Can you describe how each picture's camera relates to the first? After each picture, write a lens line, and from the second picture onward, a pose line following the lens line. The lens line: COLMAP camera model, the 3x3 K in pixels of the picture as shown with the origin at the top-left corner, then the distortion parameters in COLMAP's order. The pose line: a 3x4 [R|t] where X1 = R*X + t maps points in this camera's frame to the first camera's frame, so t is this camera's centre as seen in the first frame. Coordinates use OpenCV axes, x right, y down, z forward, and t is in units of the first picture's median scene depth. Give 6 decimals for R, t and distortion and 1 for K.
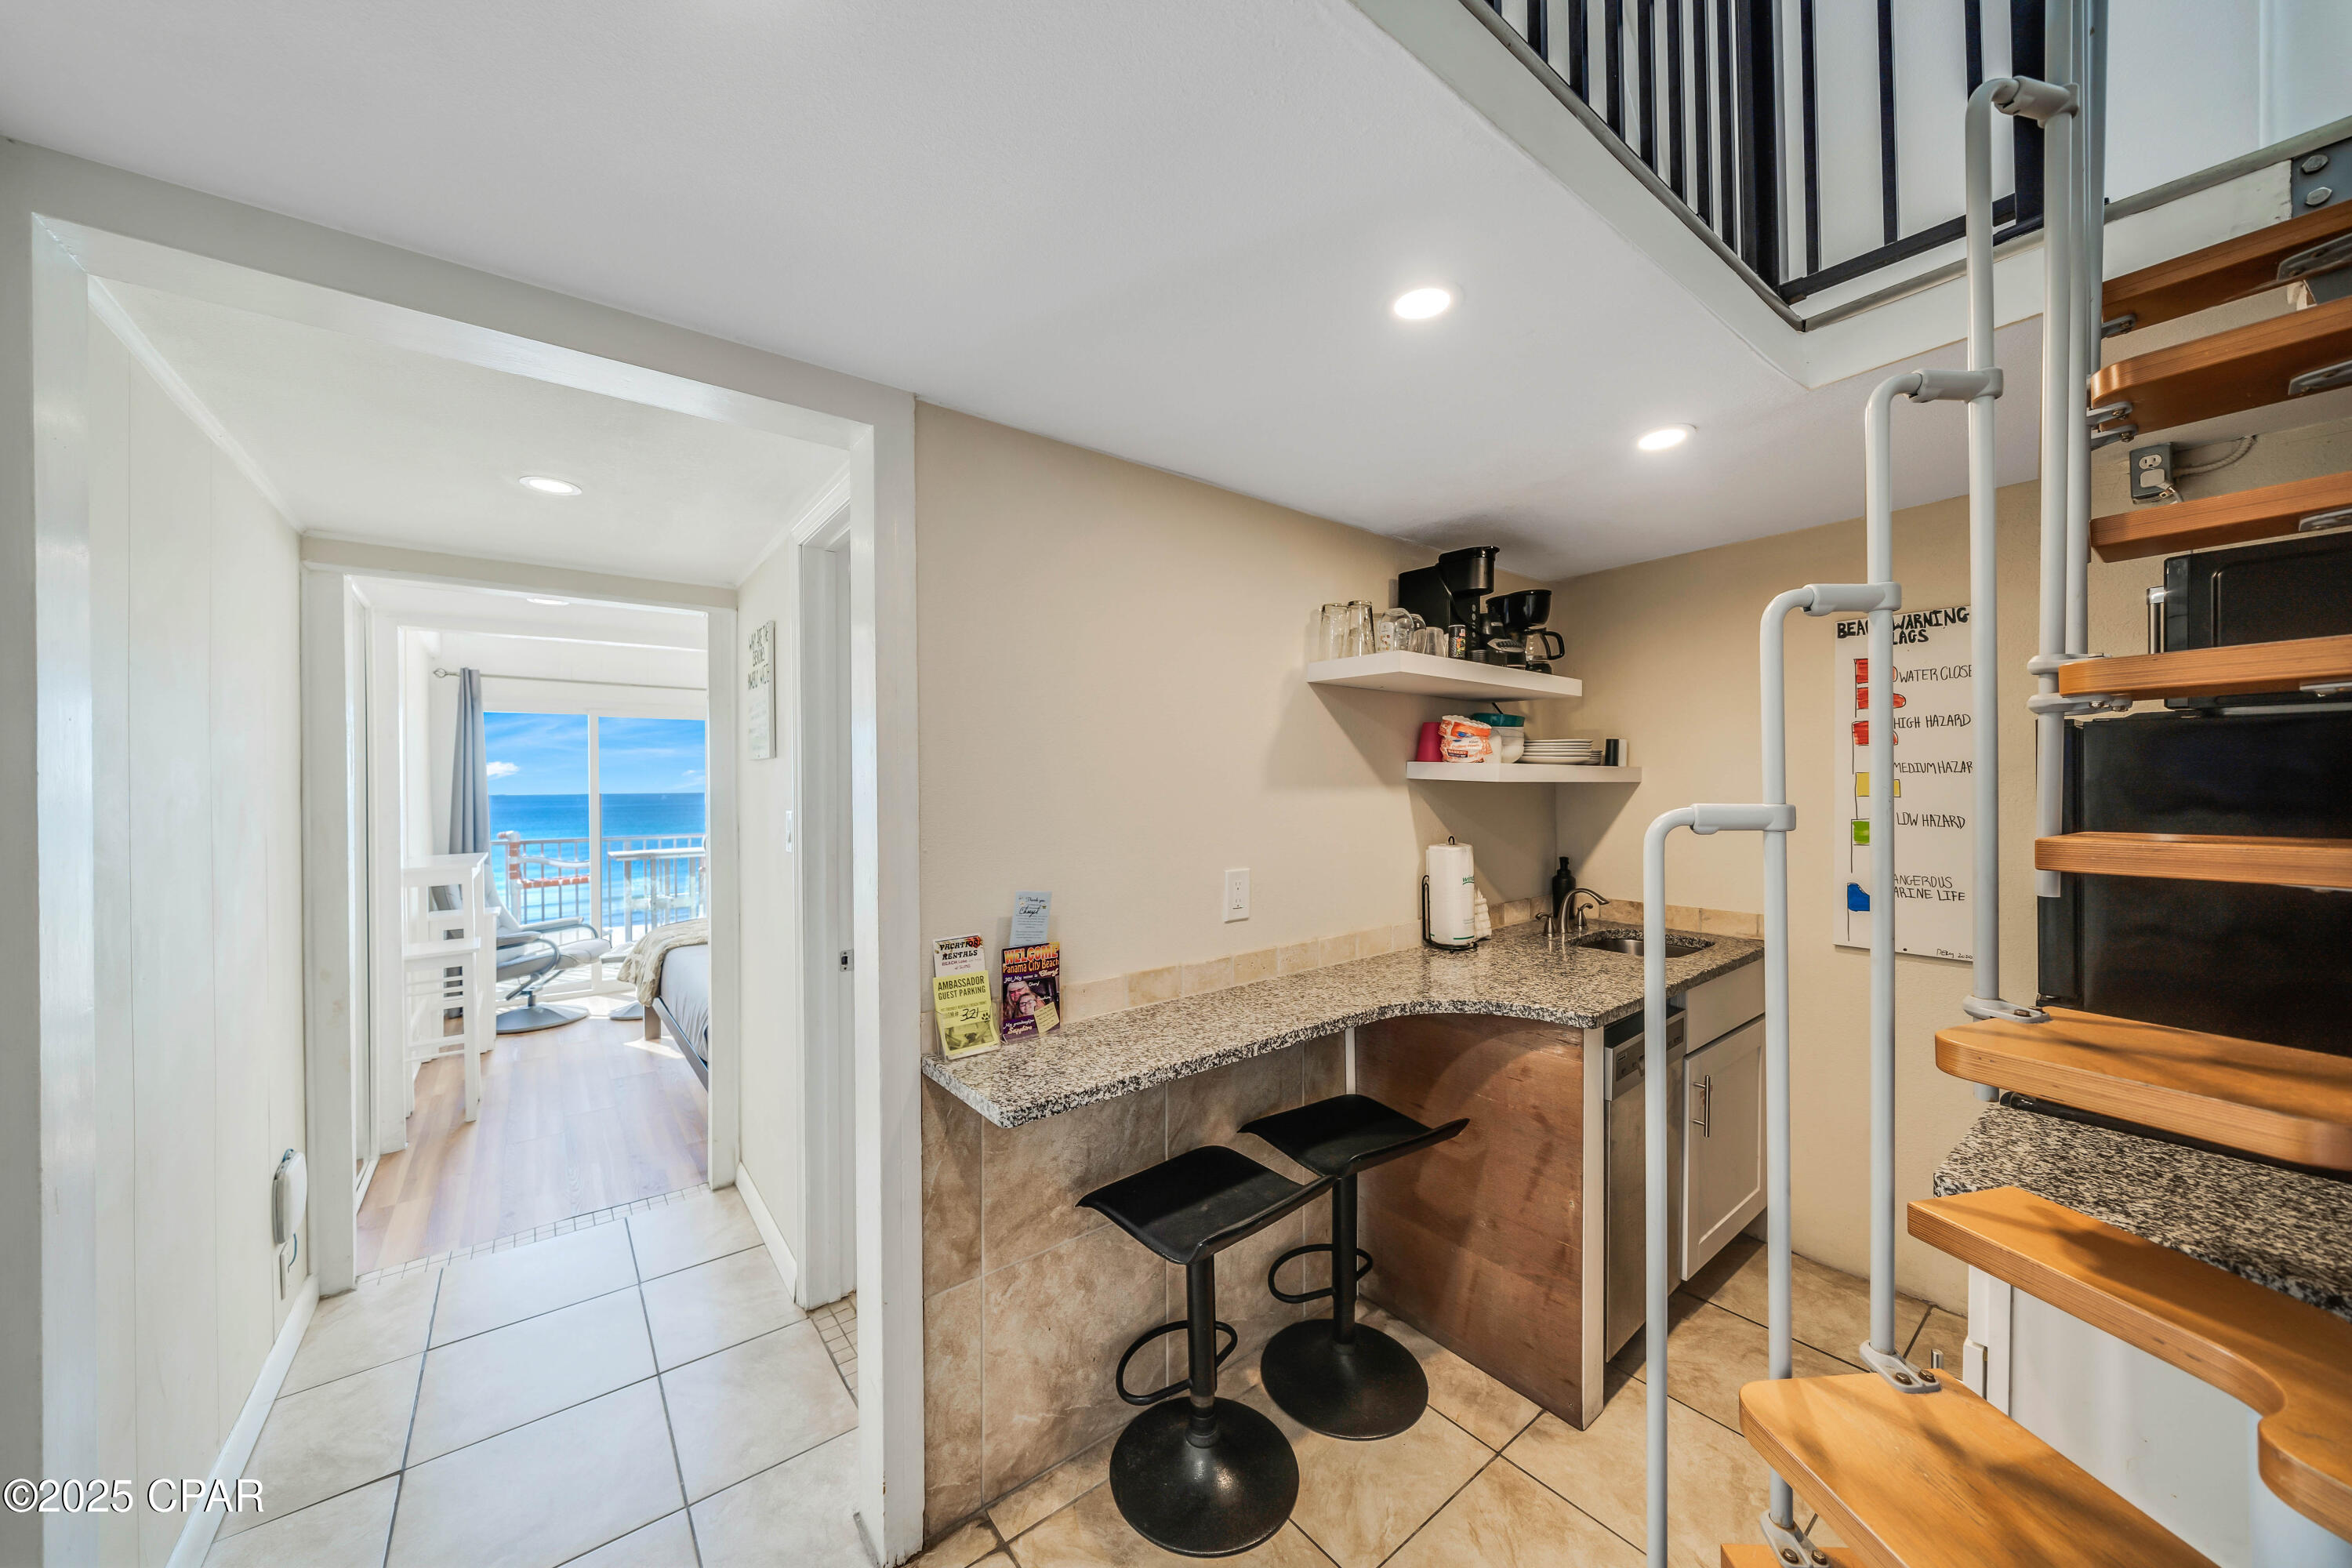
lens RADIAL K [[824.2, 0, 1161.3], [0, 824.2, 781.6], [0, 0, 1]] dist [-0.002290, -0.000387]
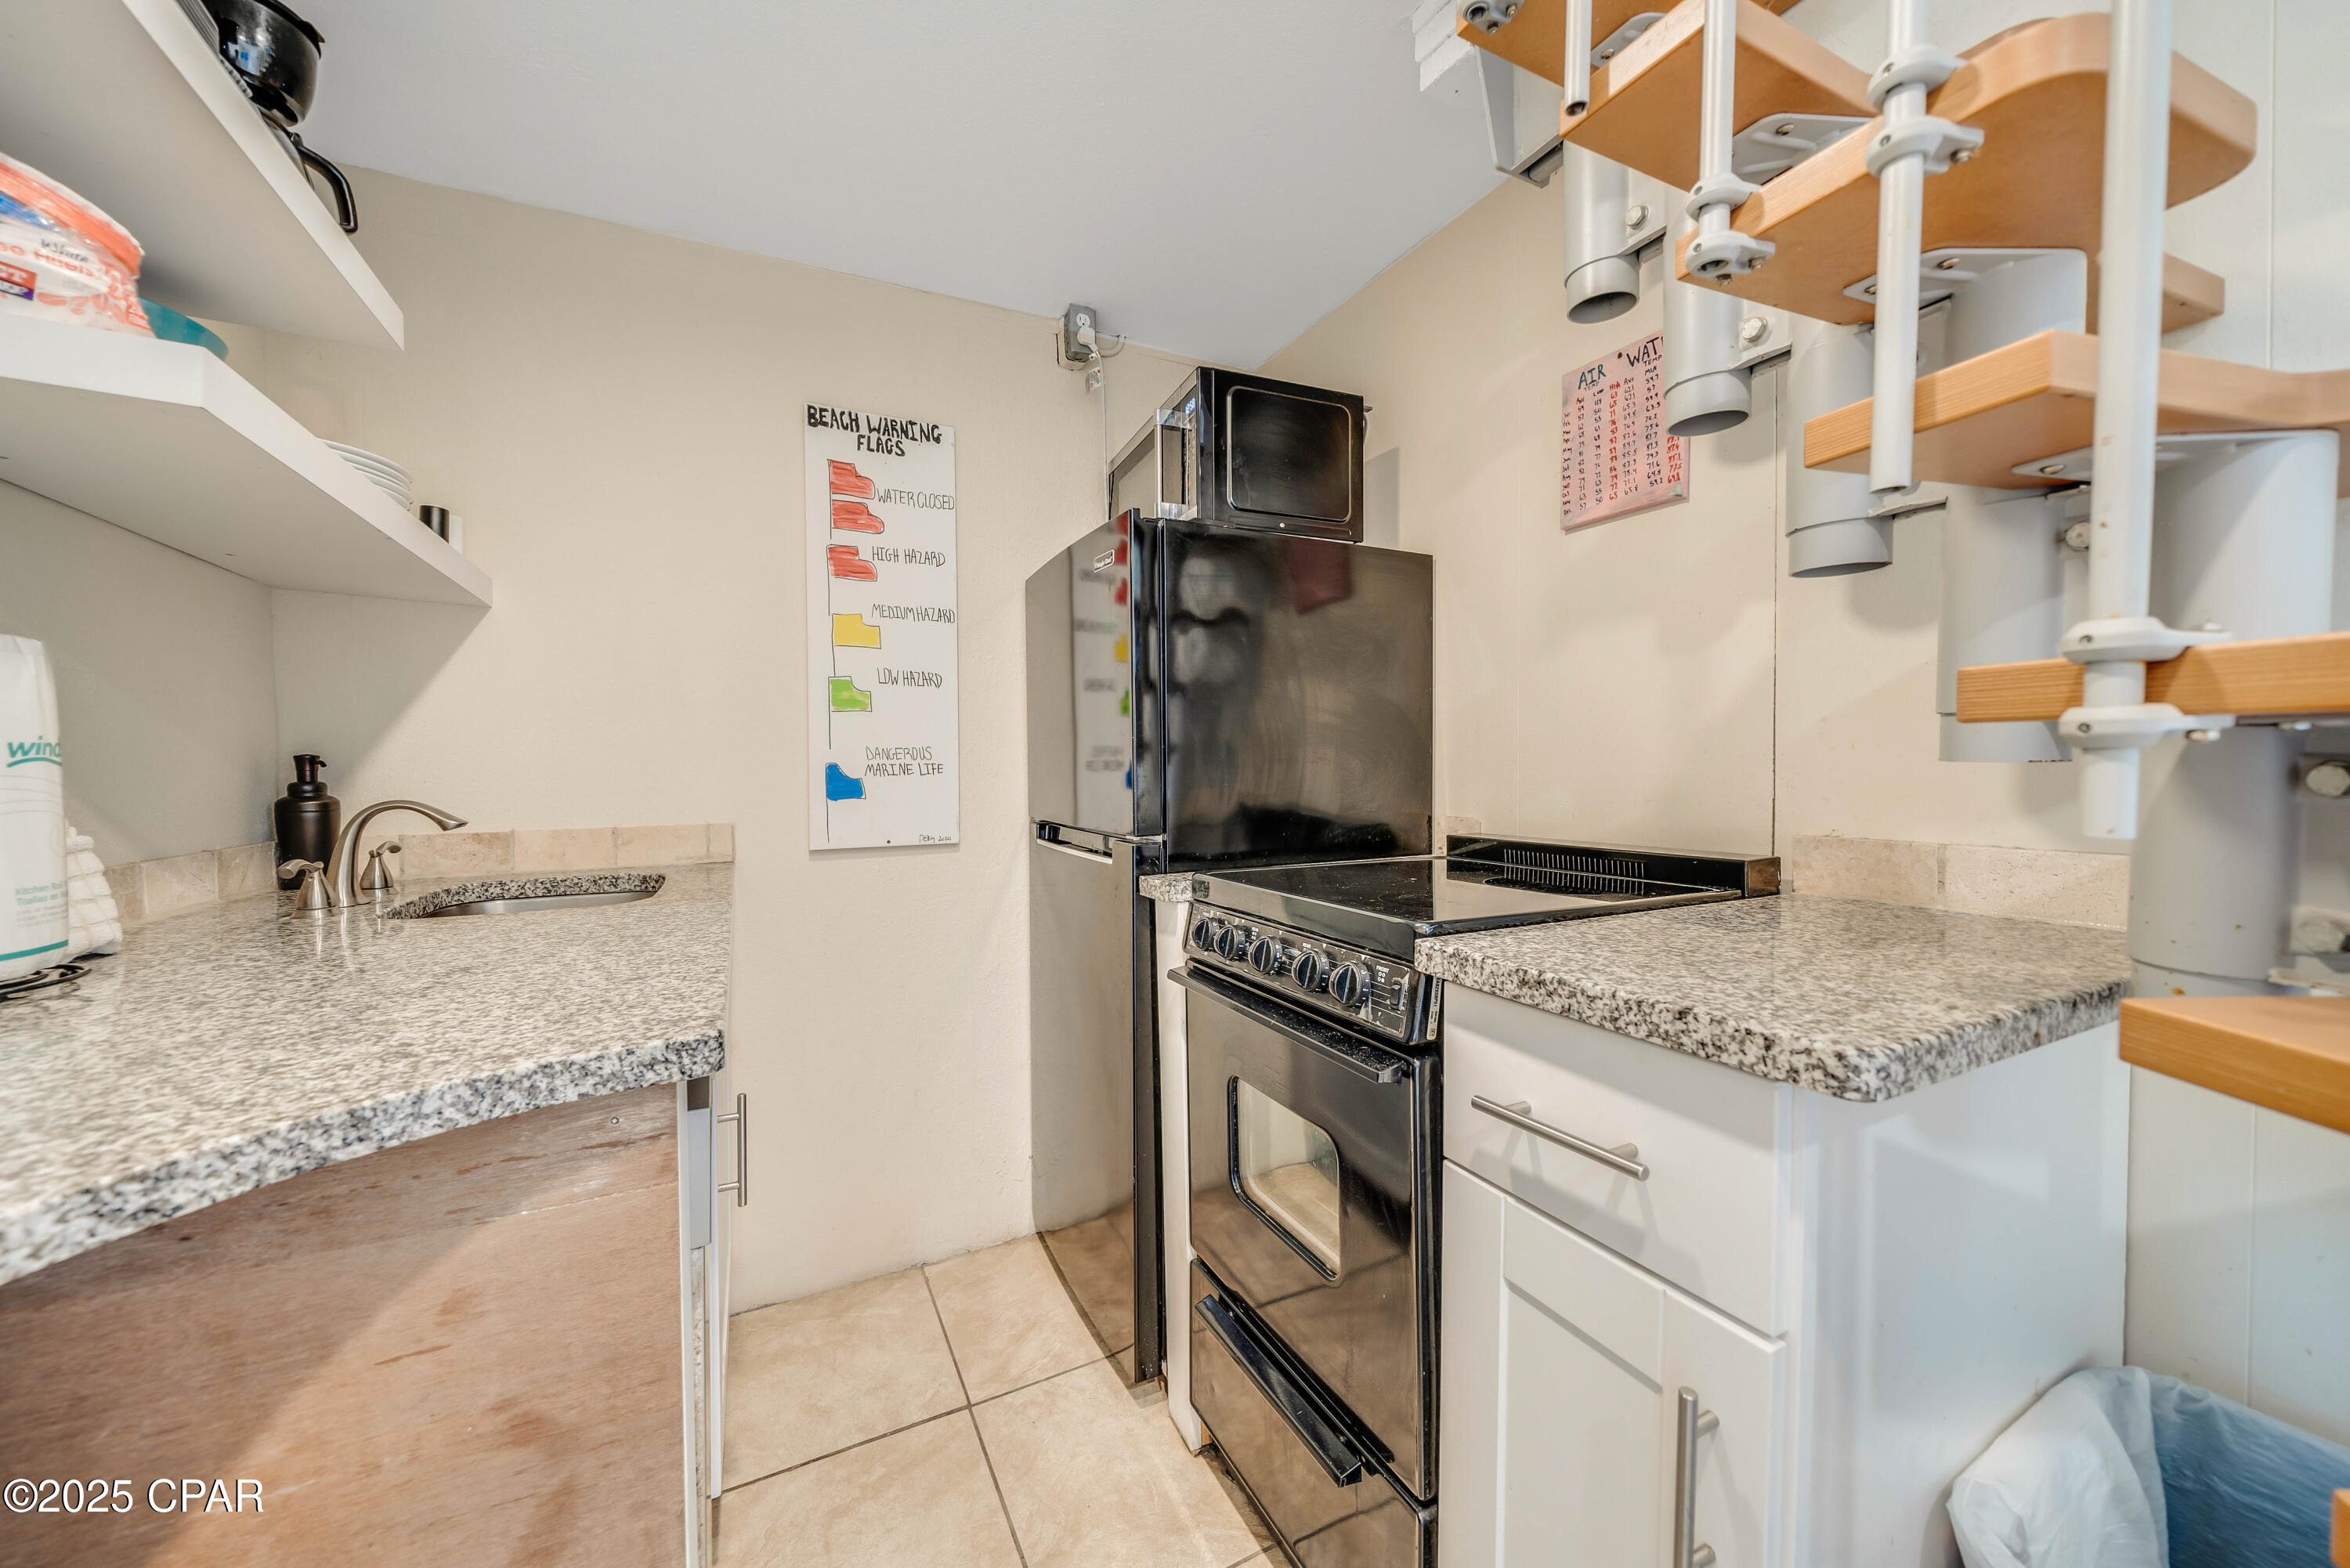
lens RADIAL K [[830.4, 0, 1162.9], [0, 830.4, 782.5], [0, 0, 1]] dist [-0.002603, 0.000018]
pose [[0.196316, -0.017135, 0.980391, 0.209413], [0.010851, 0.999824, 0.015302, 0.166341], [-0.980481, 0.007634, 0.196468, 0.703888]]
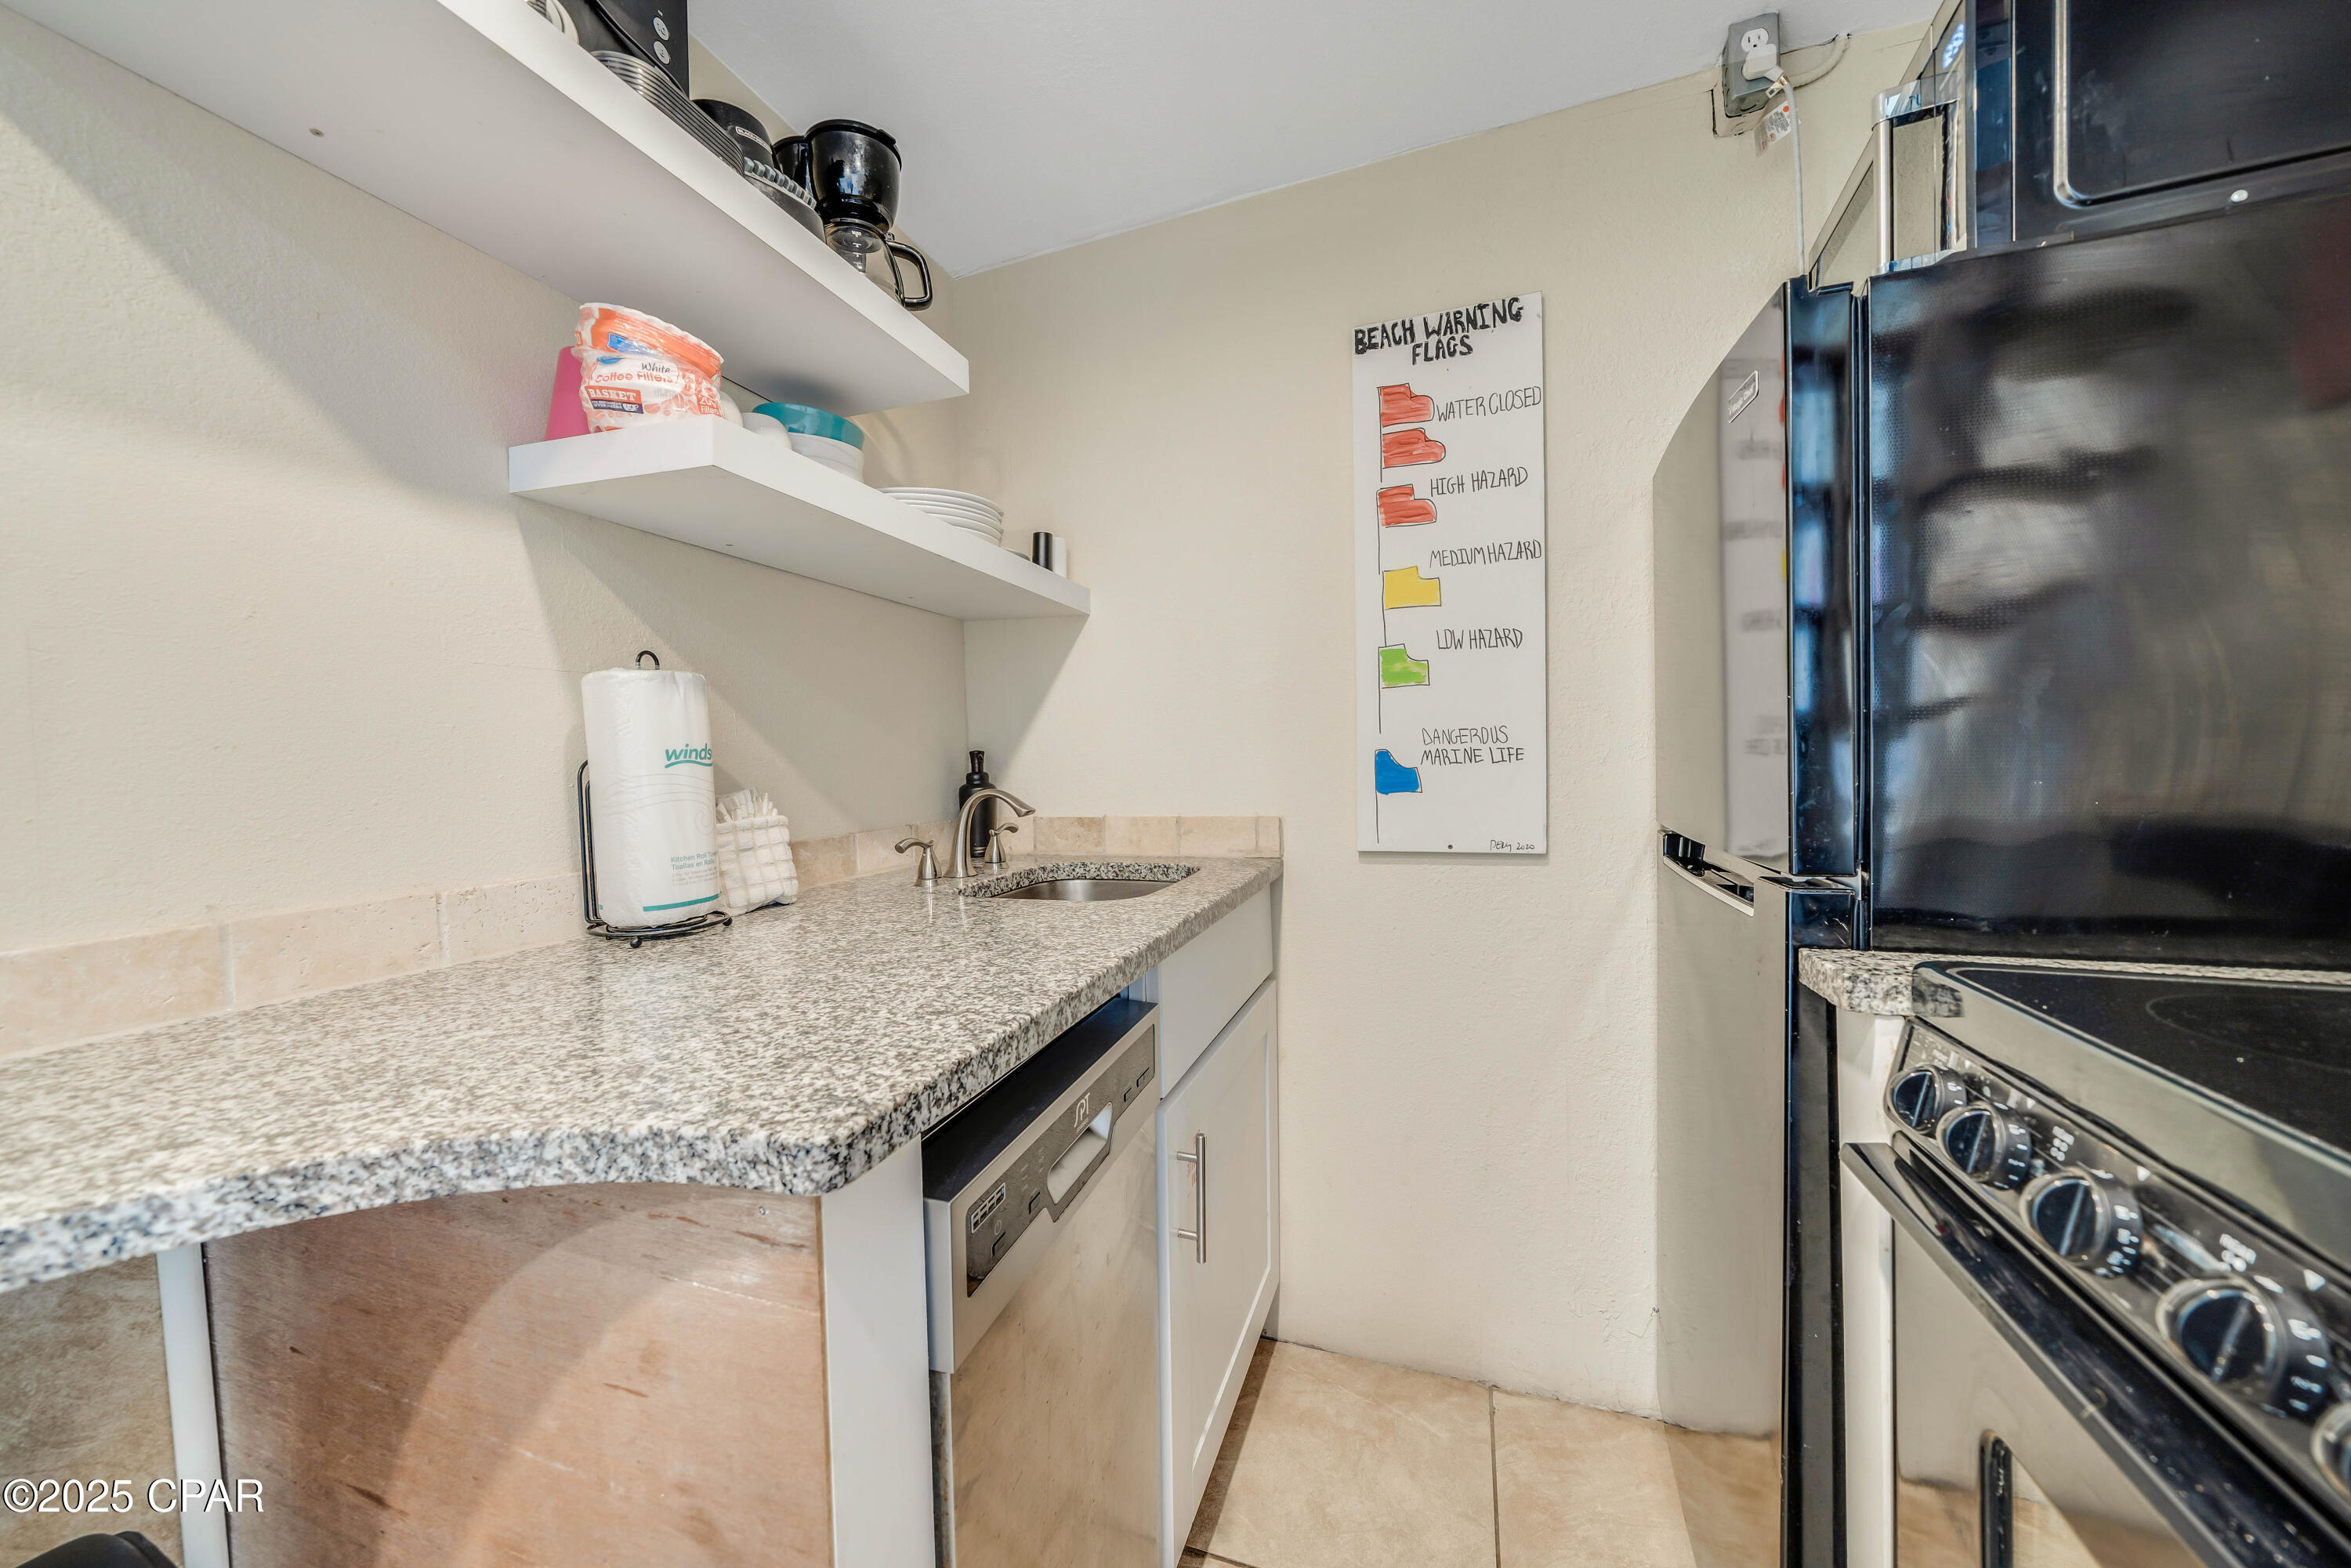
lens RADIAL K [[844.0, 0, 1160.0], [0, 844.0, 782.7], [0, 0, 1]] dist [-0.004373, -0.000195]
pose [[0.844204, -0.030530, 0.535152, 0.445735], [0.021479, 0.999502, 0.023138, 0.163252], [-0.535592, -0.008039, 0.844439, 0.689366]]
